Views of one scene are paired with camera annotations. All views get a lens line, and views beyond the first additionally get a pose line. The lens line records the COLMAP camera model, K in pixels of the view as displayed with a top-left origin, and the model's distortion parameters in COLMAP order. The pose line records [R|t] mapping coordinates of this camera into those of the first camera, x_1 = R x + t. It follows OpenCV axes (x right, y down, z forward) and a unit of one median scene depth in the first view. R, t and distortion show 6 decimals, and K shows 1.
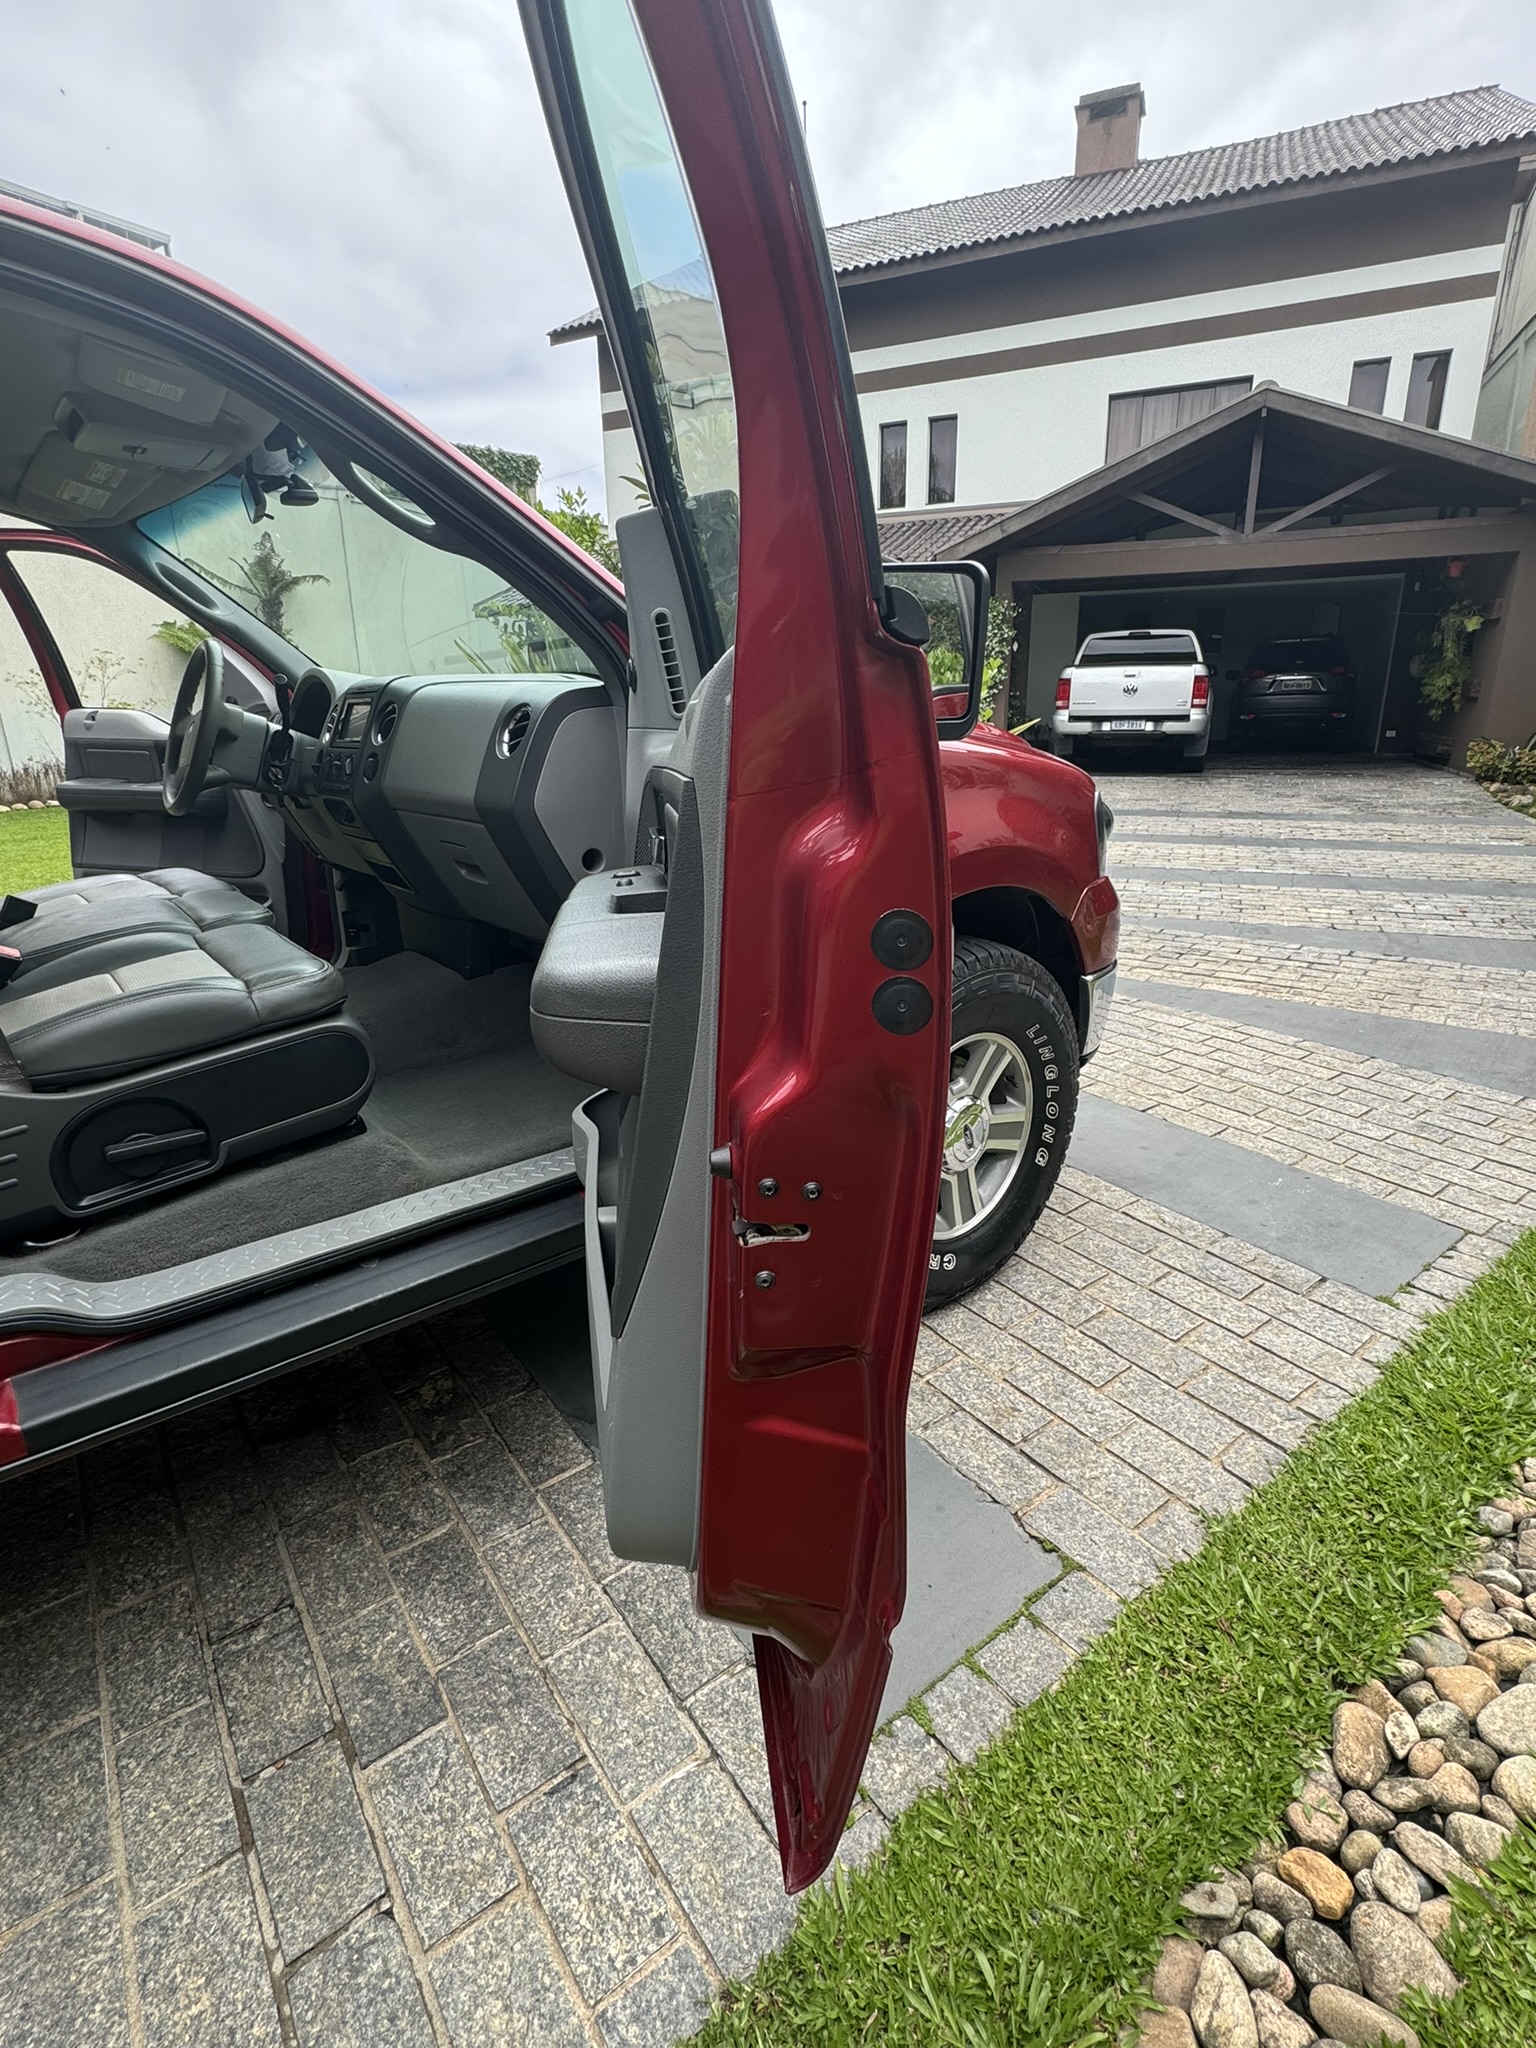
lens RADIAL K [[983.1, 0, 769.9], [0, 983.1, 1017.8], [0, 0, 1]] dist [-0.000769, -0.000537]
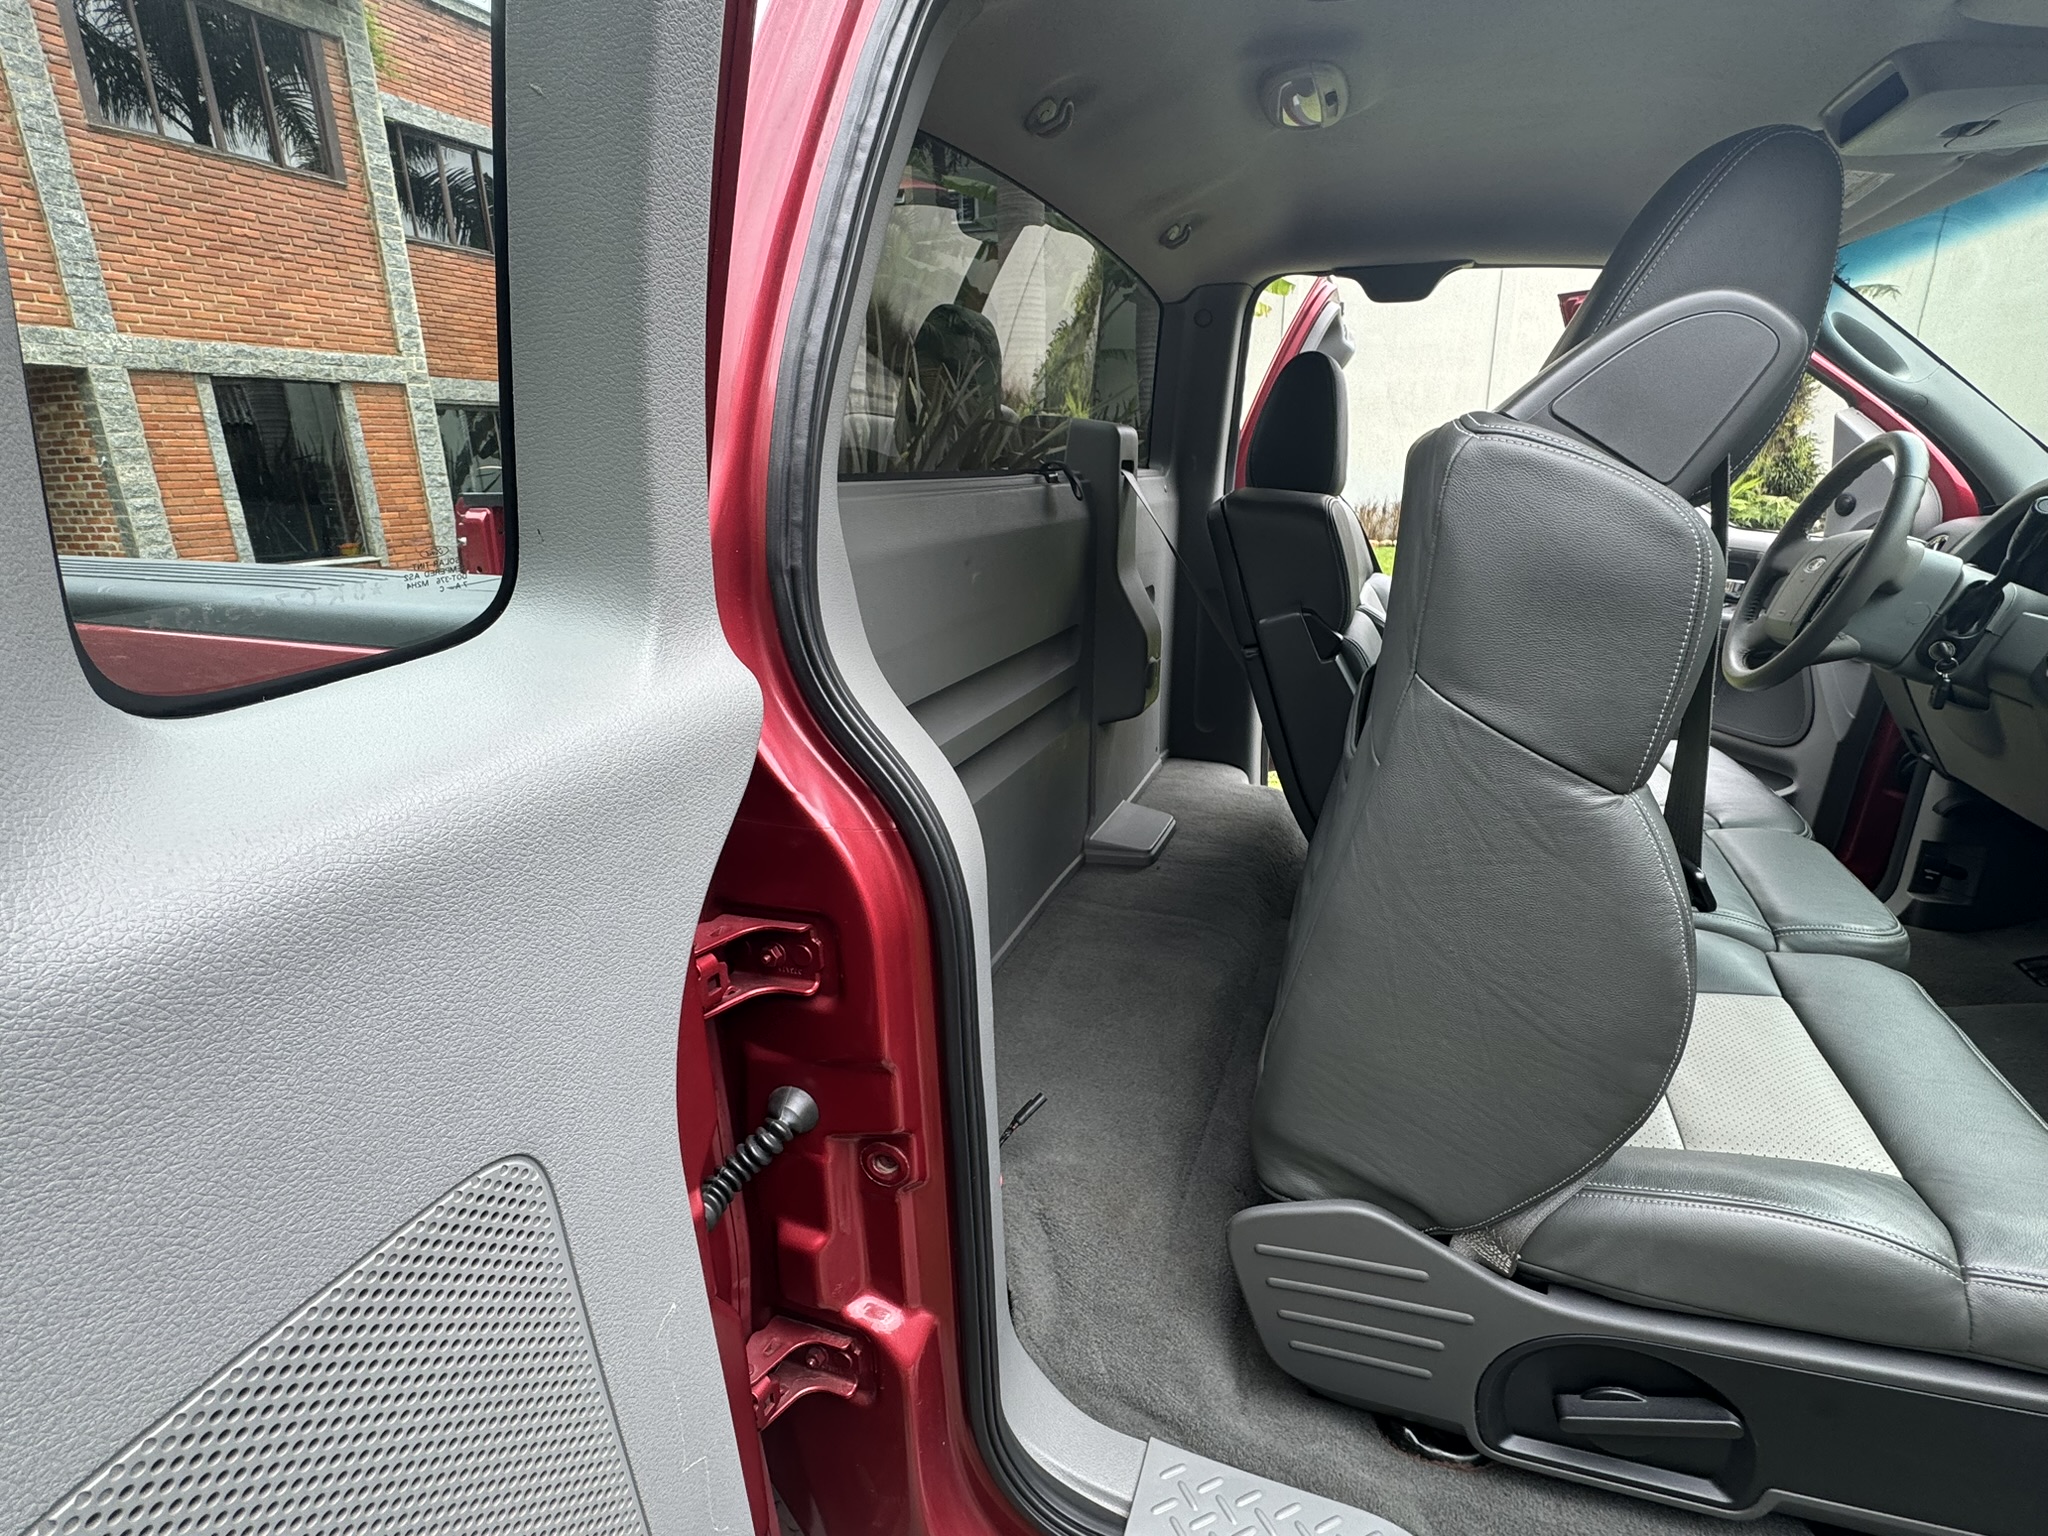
lens RADIAL K [[985.0, 0, 1010.6], [0, 985.0, 766.2], [0, 0, 1]] dist [-0.000650, -0.001260]
pose [[0.486815, 0.262631, -0.833089, -0.322676], [-0.248902, 0.955899, 0.155901, -0.164285], [0.837293, 0.131463, 0.530715, 0.263100]]
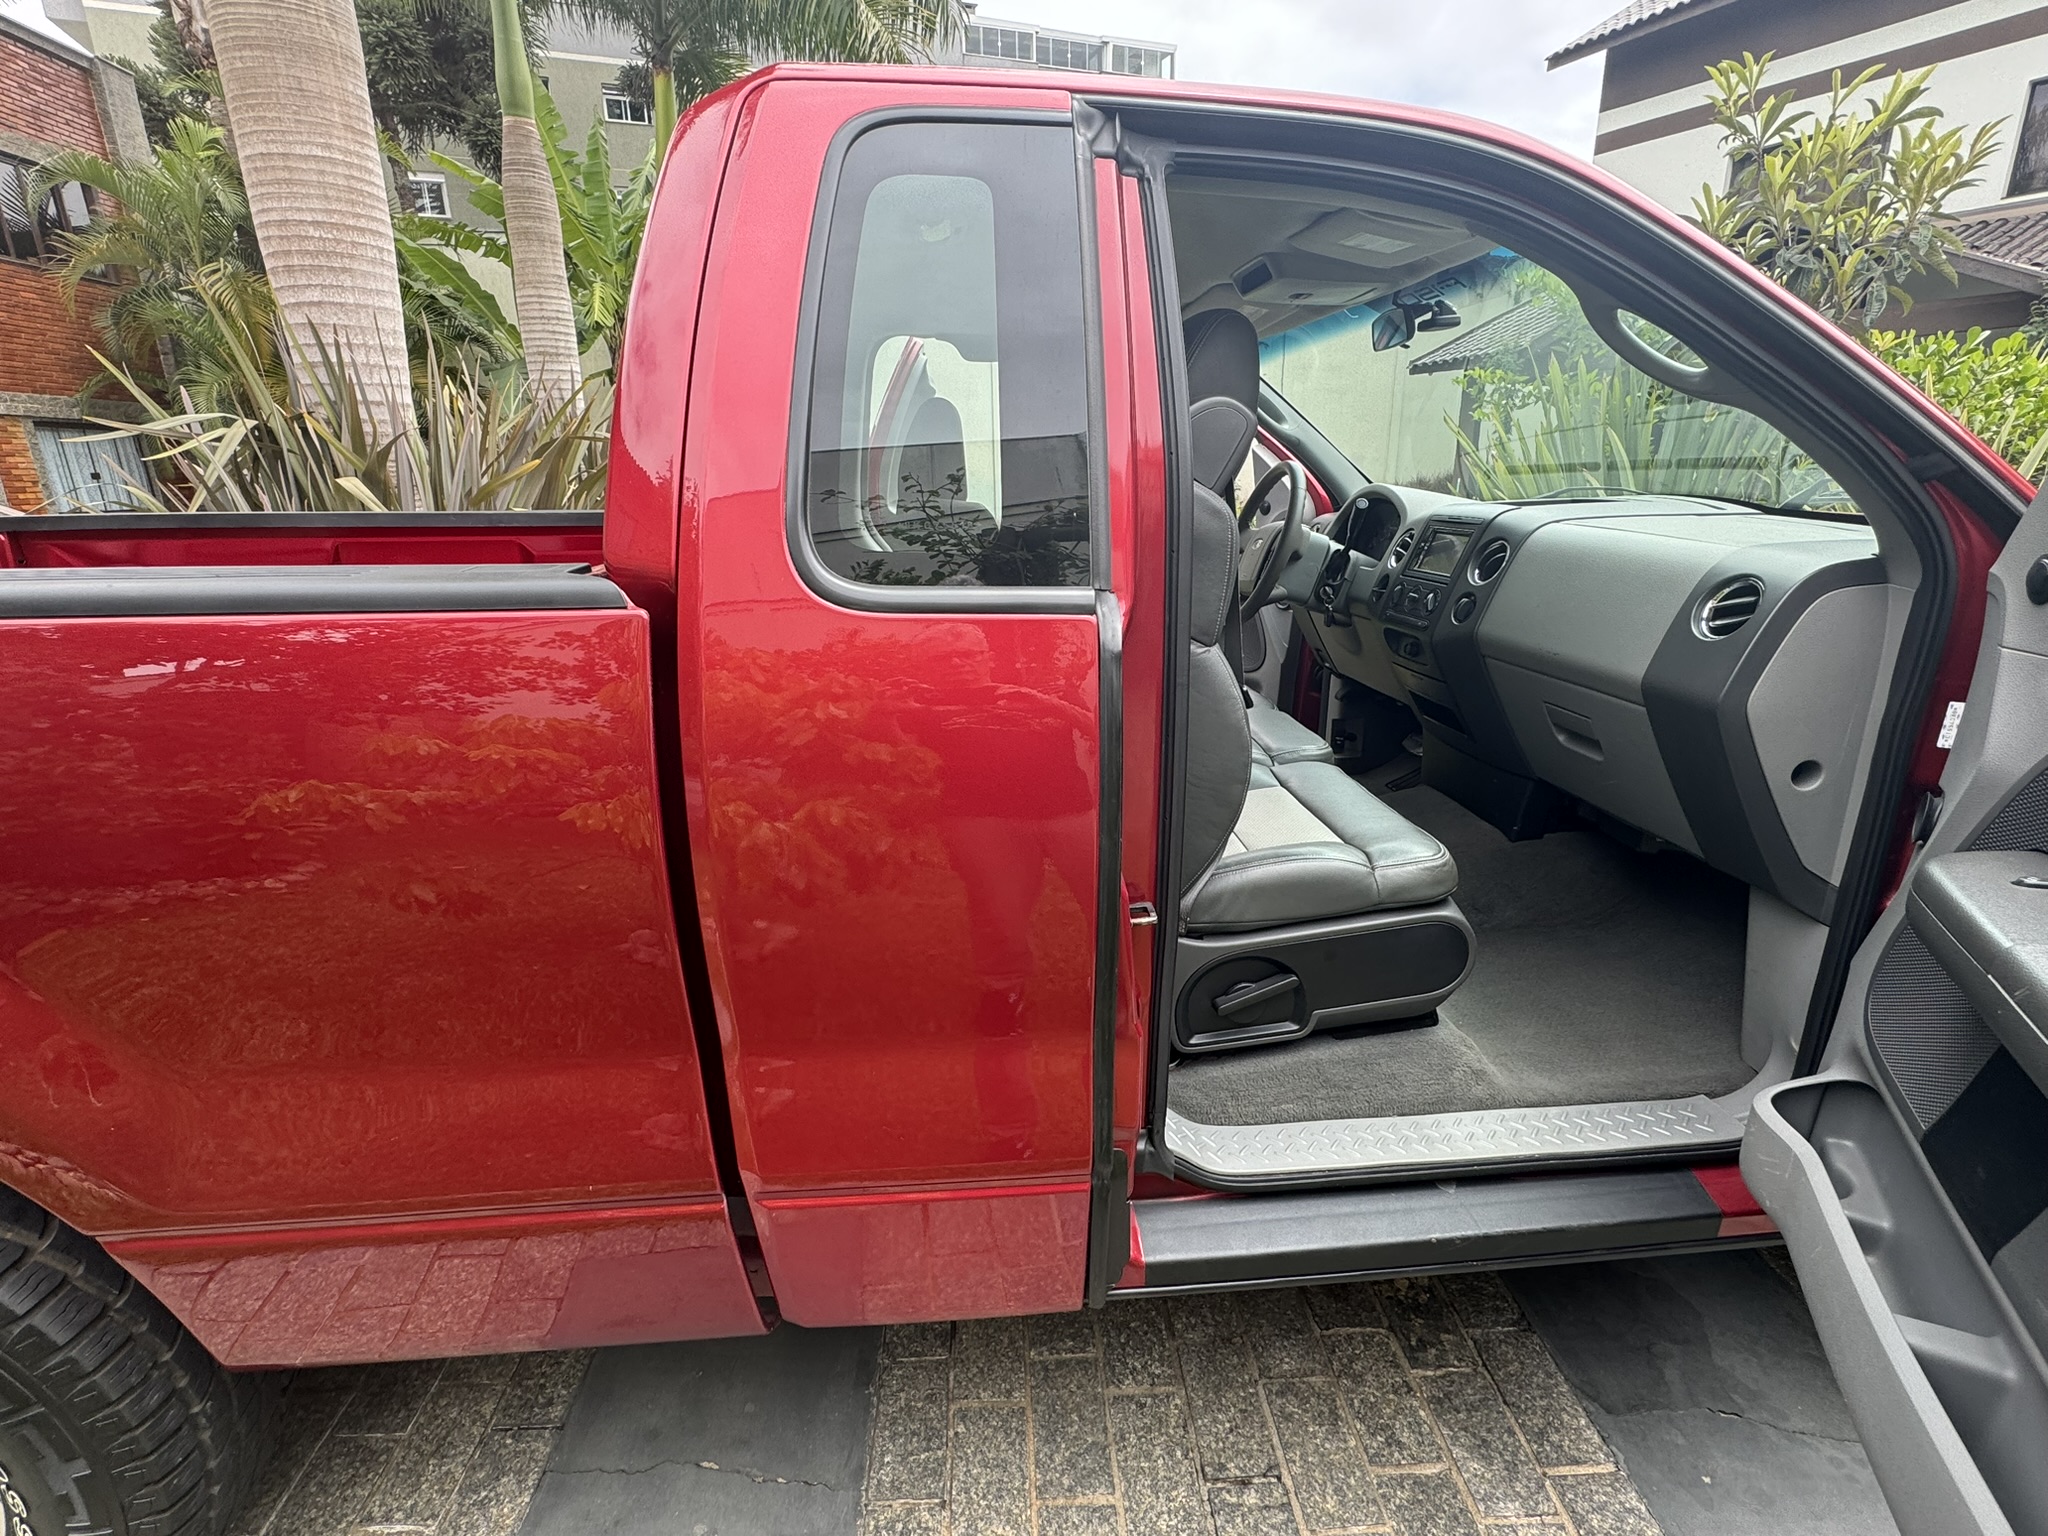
lens RADIAL K [[984.4, 0, 1017.1], [0, 984.4, 765.0], [0, 0, 1]] dist [-0.002293, -0.000239]
pose [[0.822835, 0.161882, -0.544735, -0.232922], [-0.163542, 0.985472, 0.045826, -0.086274], [0.544239, 0.051380, 0.837355, 0.000295]]
